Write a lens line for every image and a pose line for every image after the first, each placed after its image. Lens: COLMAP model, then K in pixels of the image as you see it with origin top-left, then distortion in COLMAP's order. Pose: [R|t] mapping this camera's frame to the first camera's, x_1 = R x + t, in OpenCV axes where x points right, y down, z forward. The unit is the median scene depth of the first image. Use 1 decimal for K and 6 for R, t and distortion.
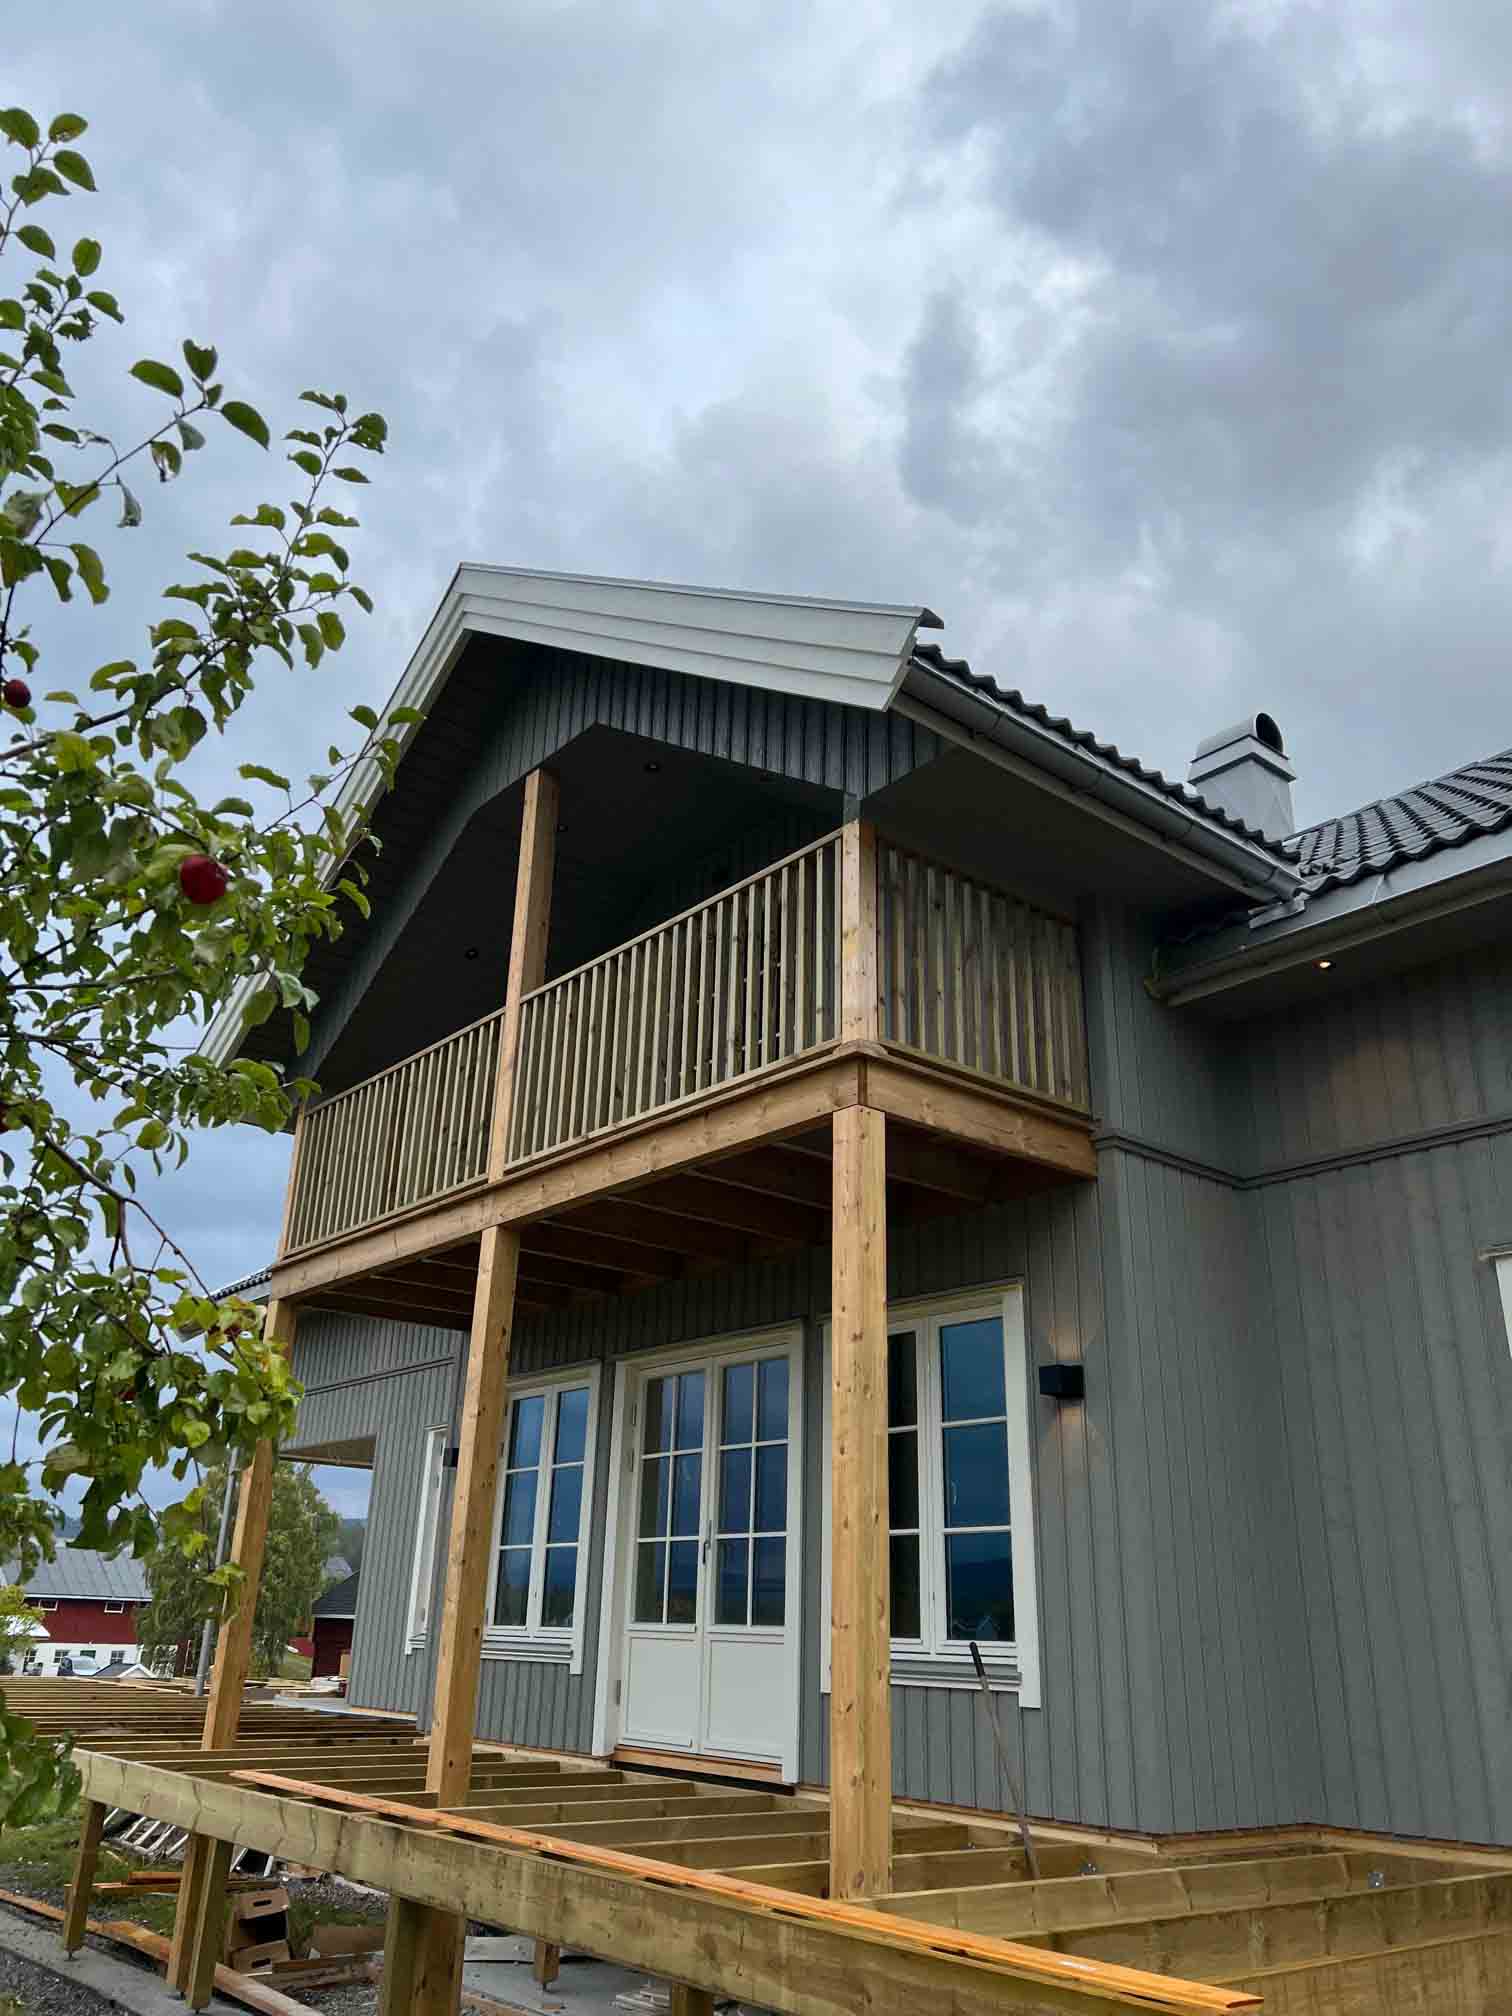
lens RADIAL K [[1515.9, 0, 747.4], [0, 1515.9, 991.5], [0, 0, 1]] dist [0.051110, -0.063785]
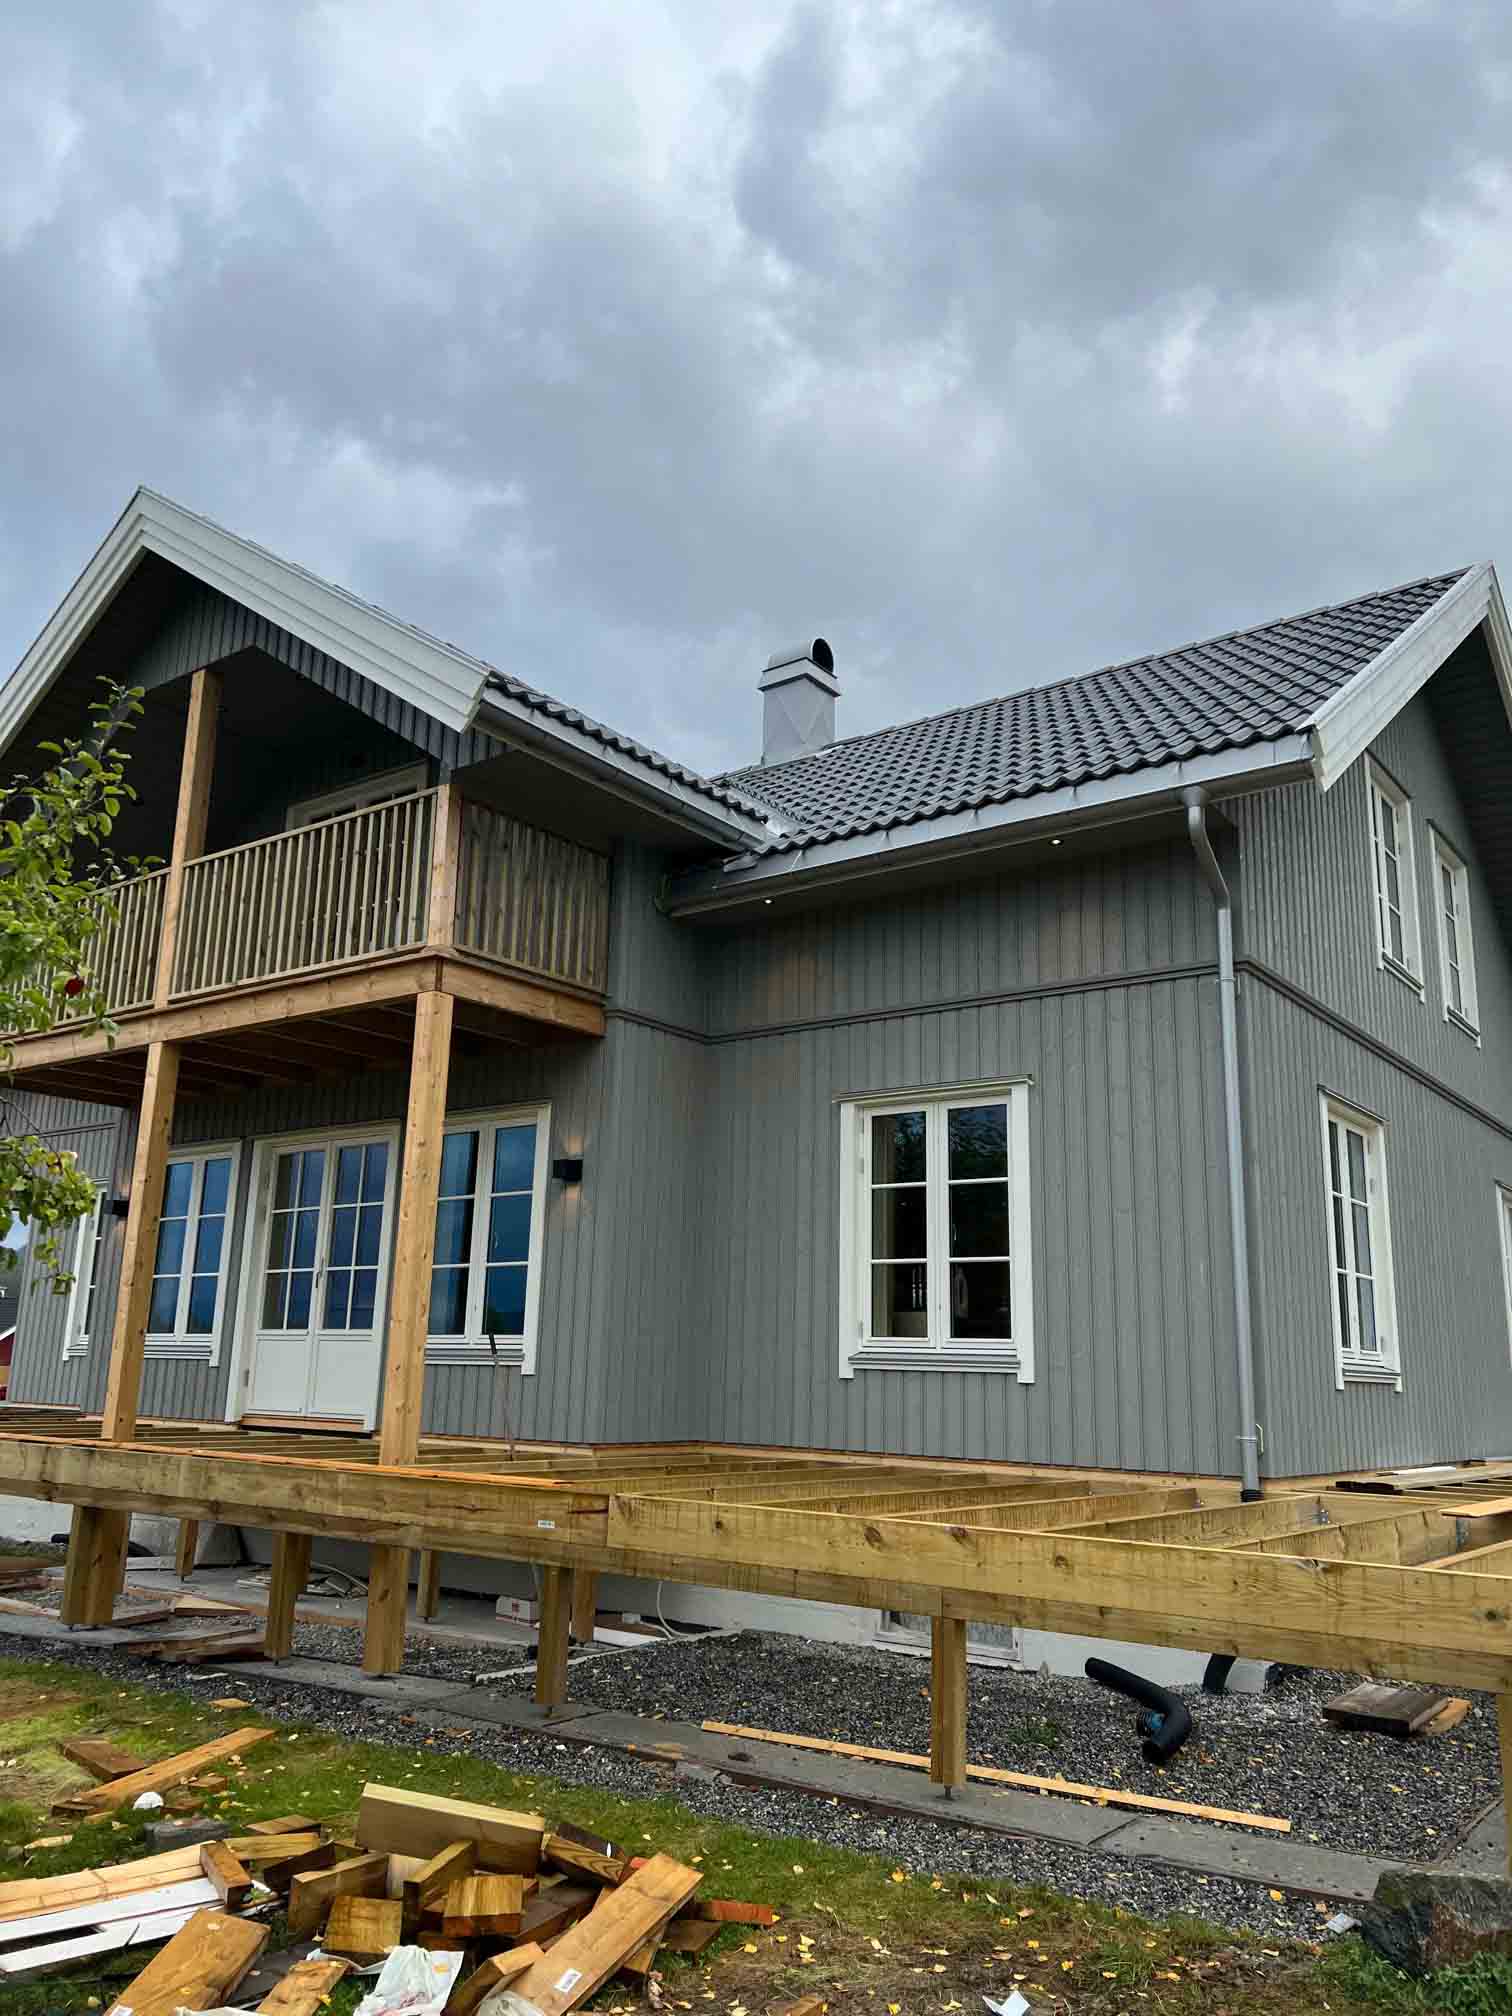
lens RADIAL K [[1515.9, 0, 766.7], [0, 1515.9, 1004.0], [0, 0, 1]] dist [0.051110, -0.063785]
pose [[0.970601, 0.049489, 0.235551, 0.033795], [-0.088282, 0.983627, 0.157110, -0.147485], [-0.223919, -0.173286, 0.959079, -0.419769]]
